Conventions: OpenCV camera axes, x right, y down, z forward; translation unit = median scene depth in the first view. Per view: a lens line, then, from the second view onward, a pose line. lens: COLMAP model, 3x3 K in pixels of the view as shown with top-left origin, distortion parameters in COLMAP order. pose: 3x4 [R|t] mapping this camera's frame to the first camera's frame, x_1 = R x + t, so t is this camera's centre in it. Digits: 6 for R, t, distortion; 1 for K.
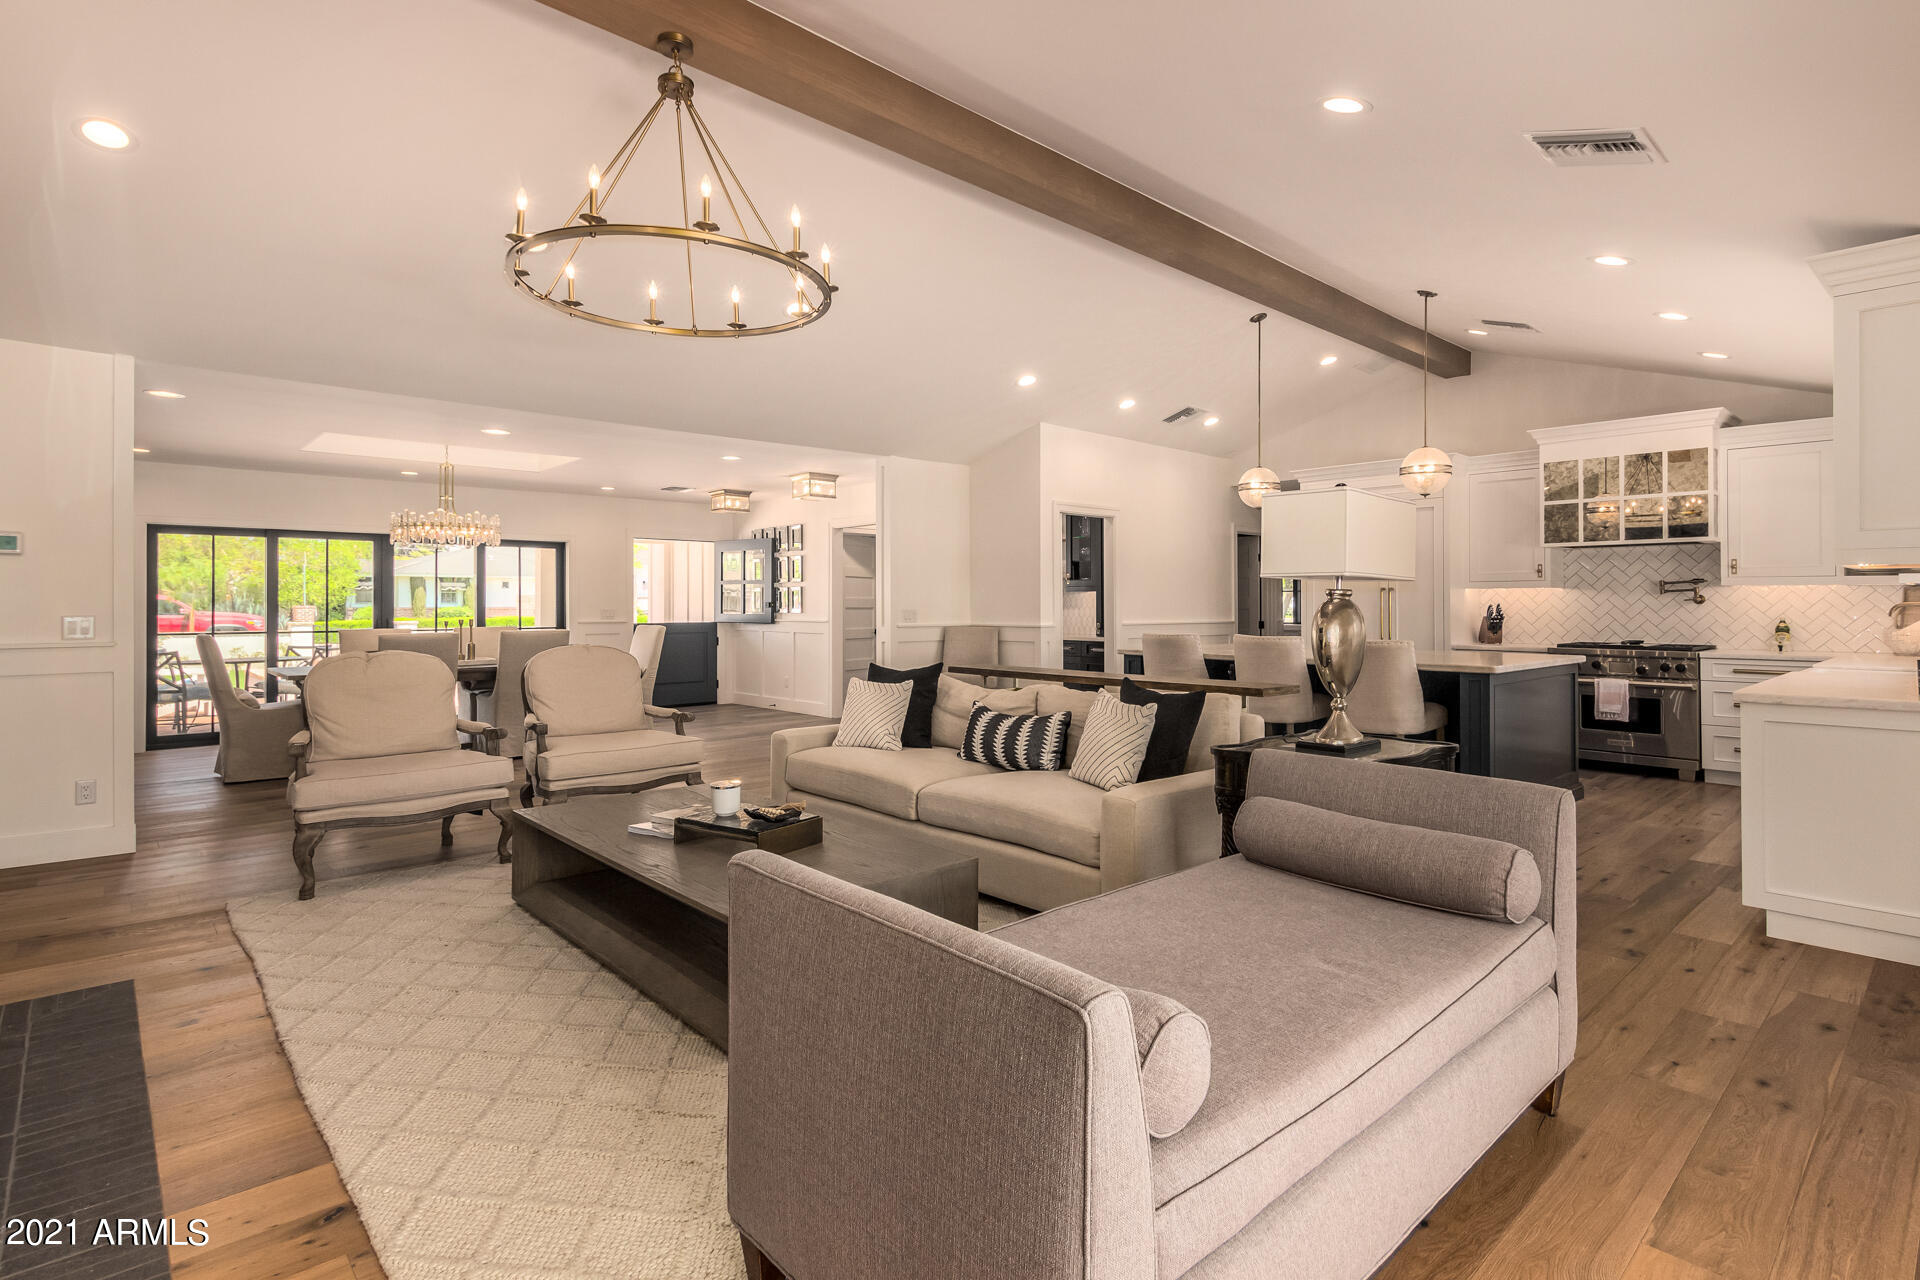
lens RADIAL K [[952.0, 0, 959.2], [0, 952.0, 624.5], [0, 0, 1]] dist [0.014109, -0.000234]
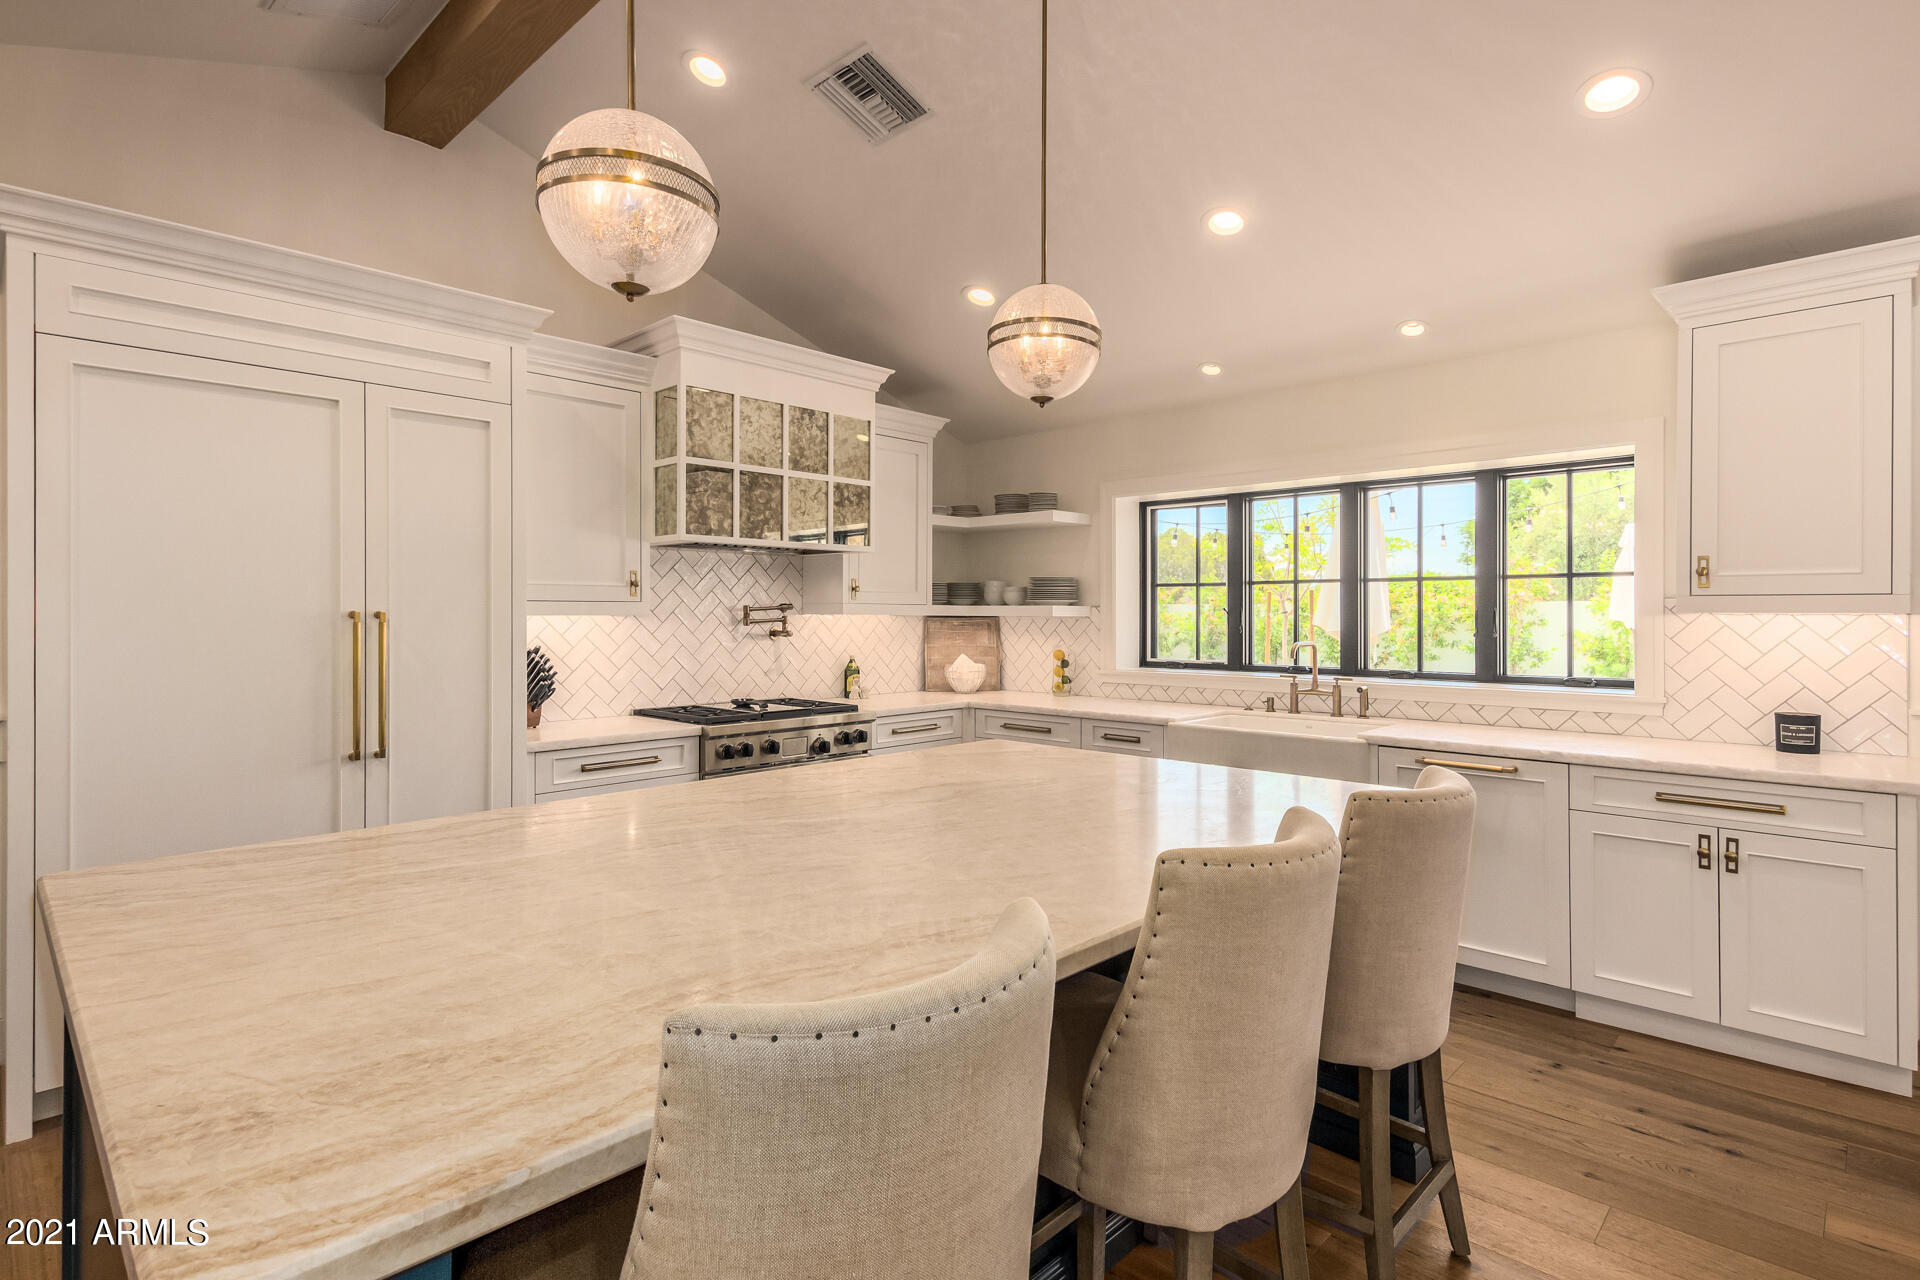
lens RADIAL K [[952.0, 0, 961.3], [0, 952.0, 625.5], [0, 0, 1]] dist [0.014109, -0.000234]
pose [[-0.061844, -0.008009, 0.998054, 0.066119], [0.024116, 0.999664, 0.009516, -0.034916], [-0.997794, 0.024657, -0.061630, 0.896837]]
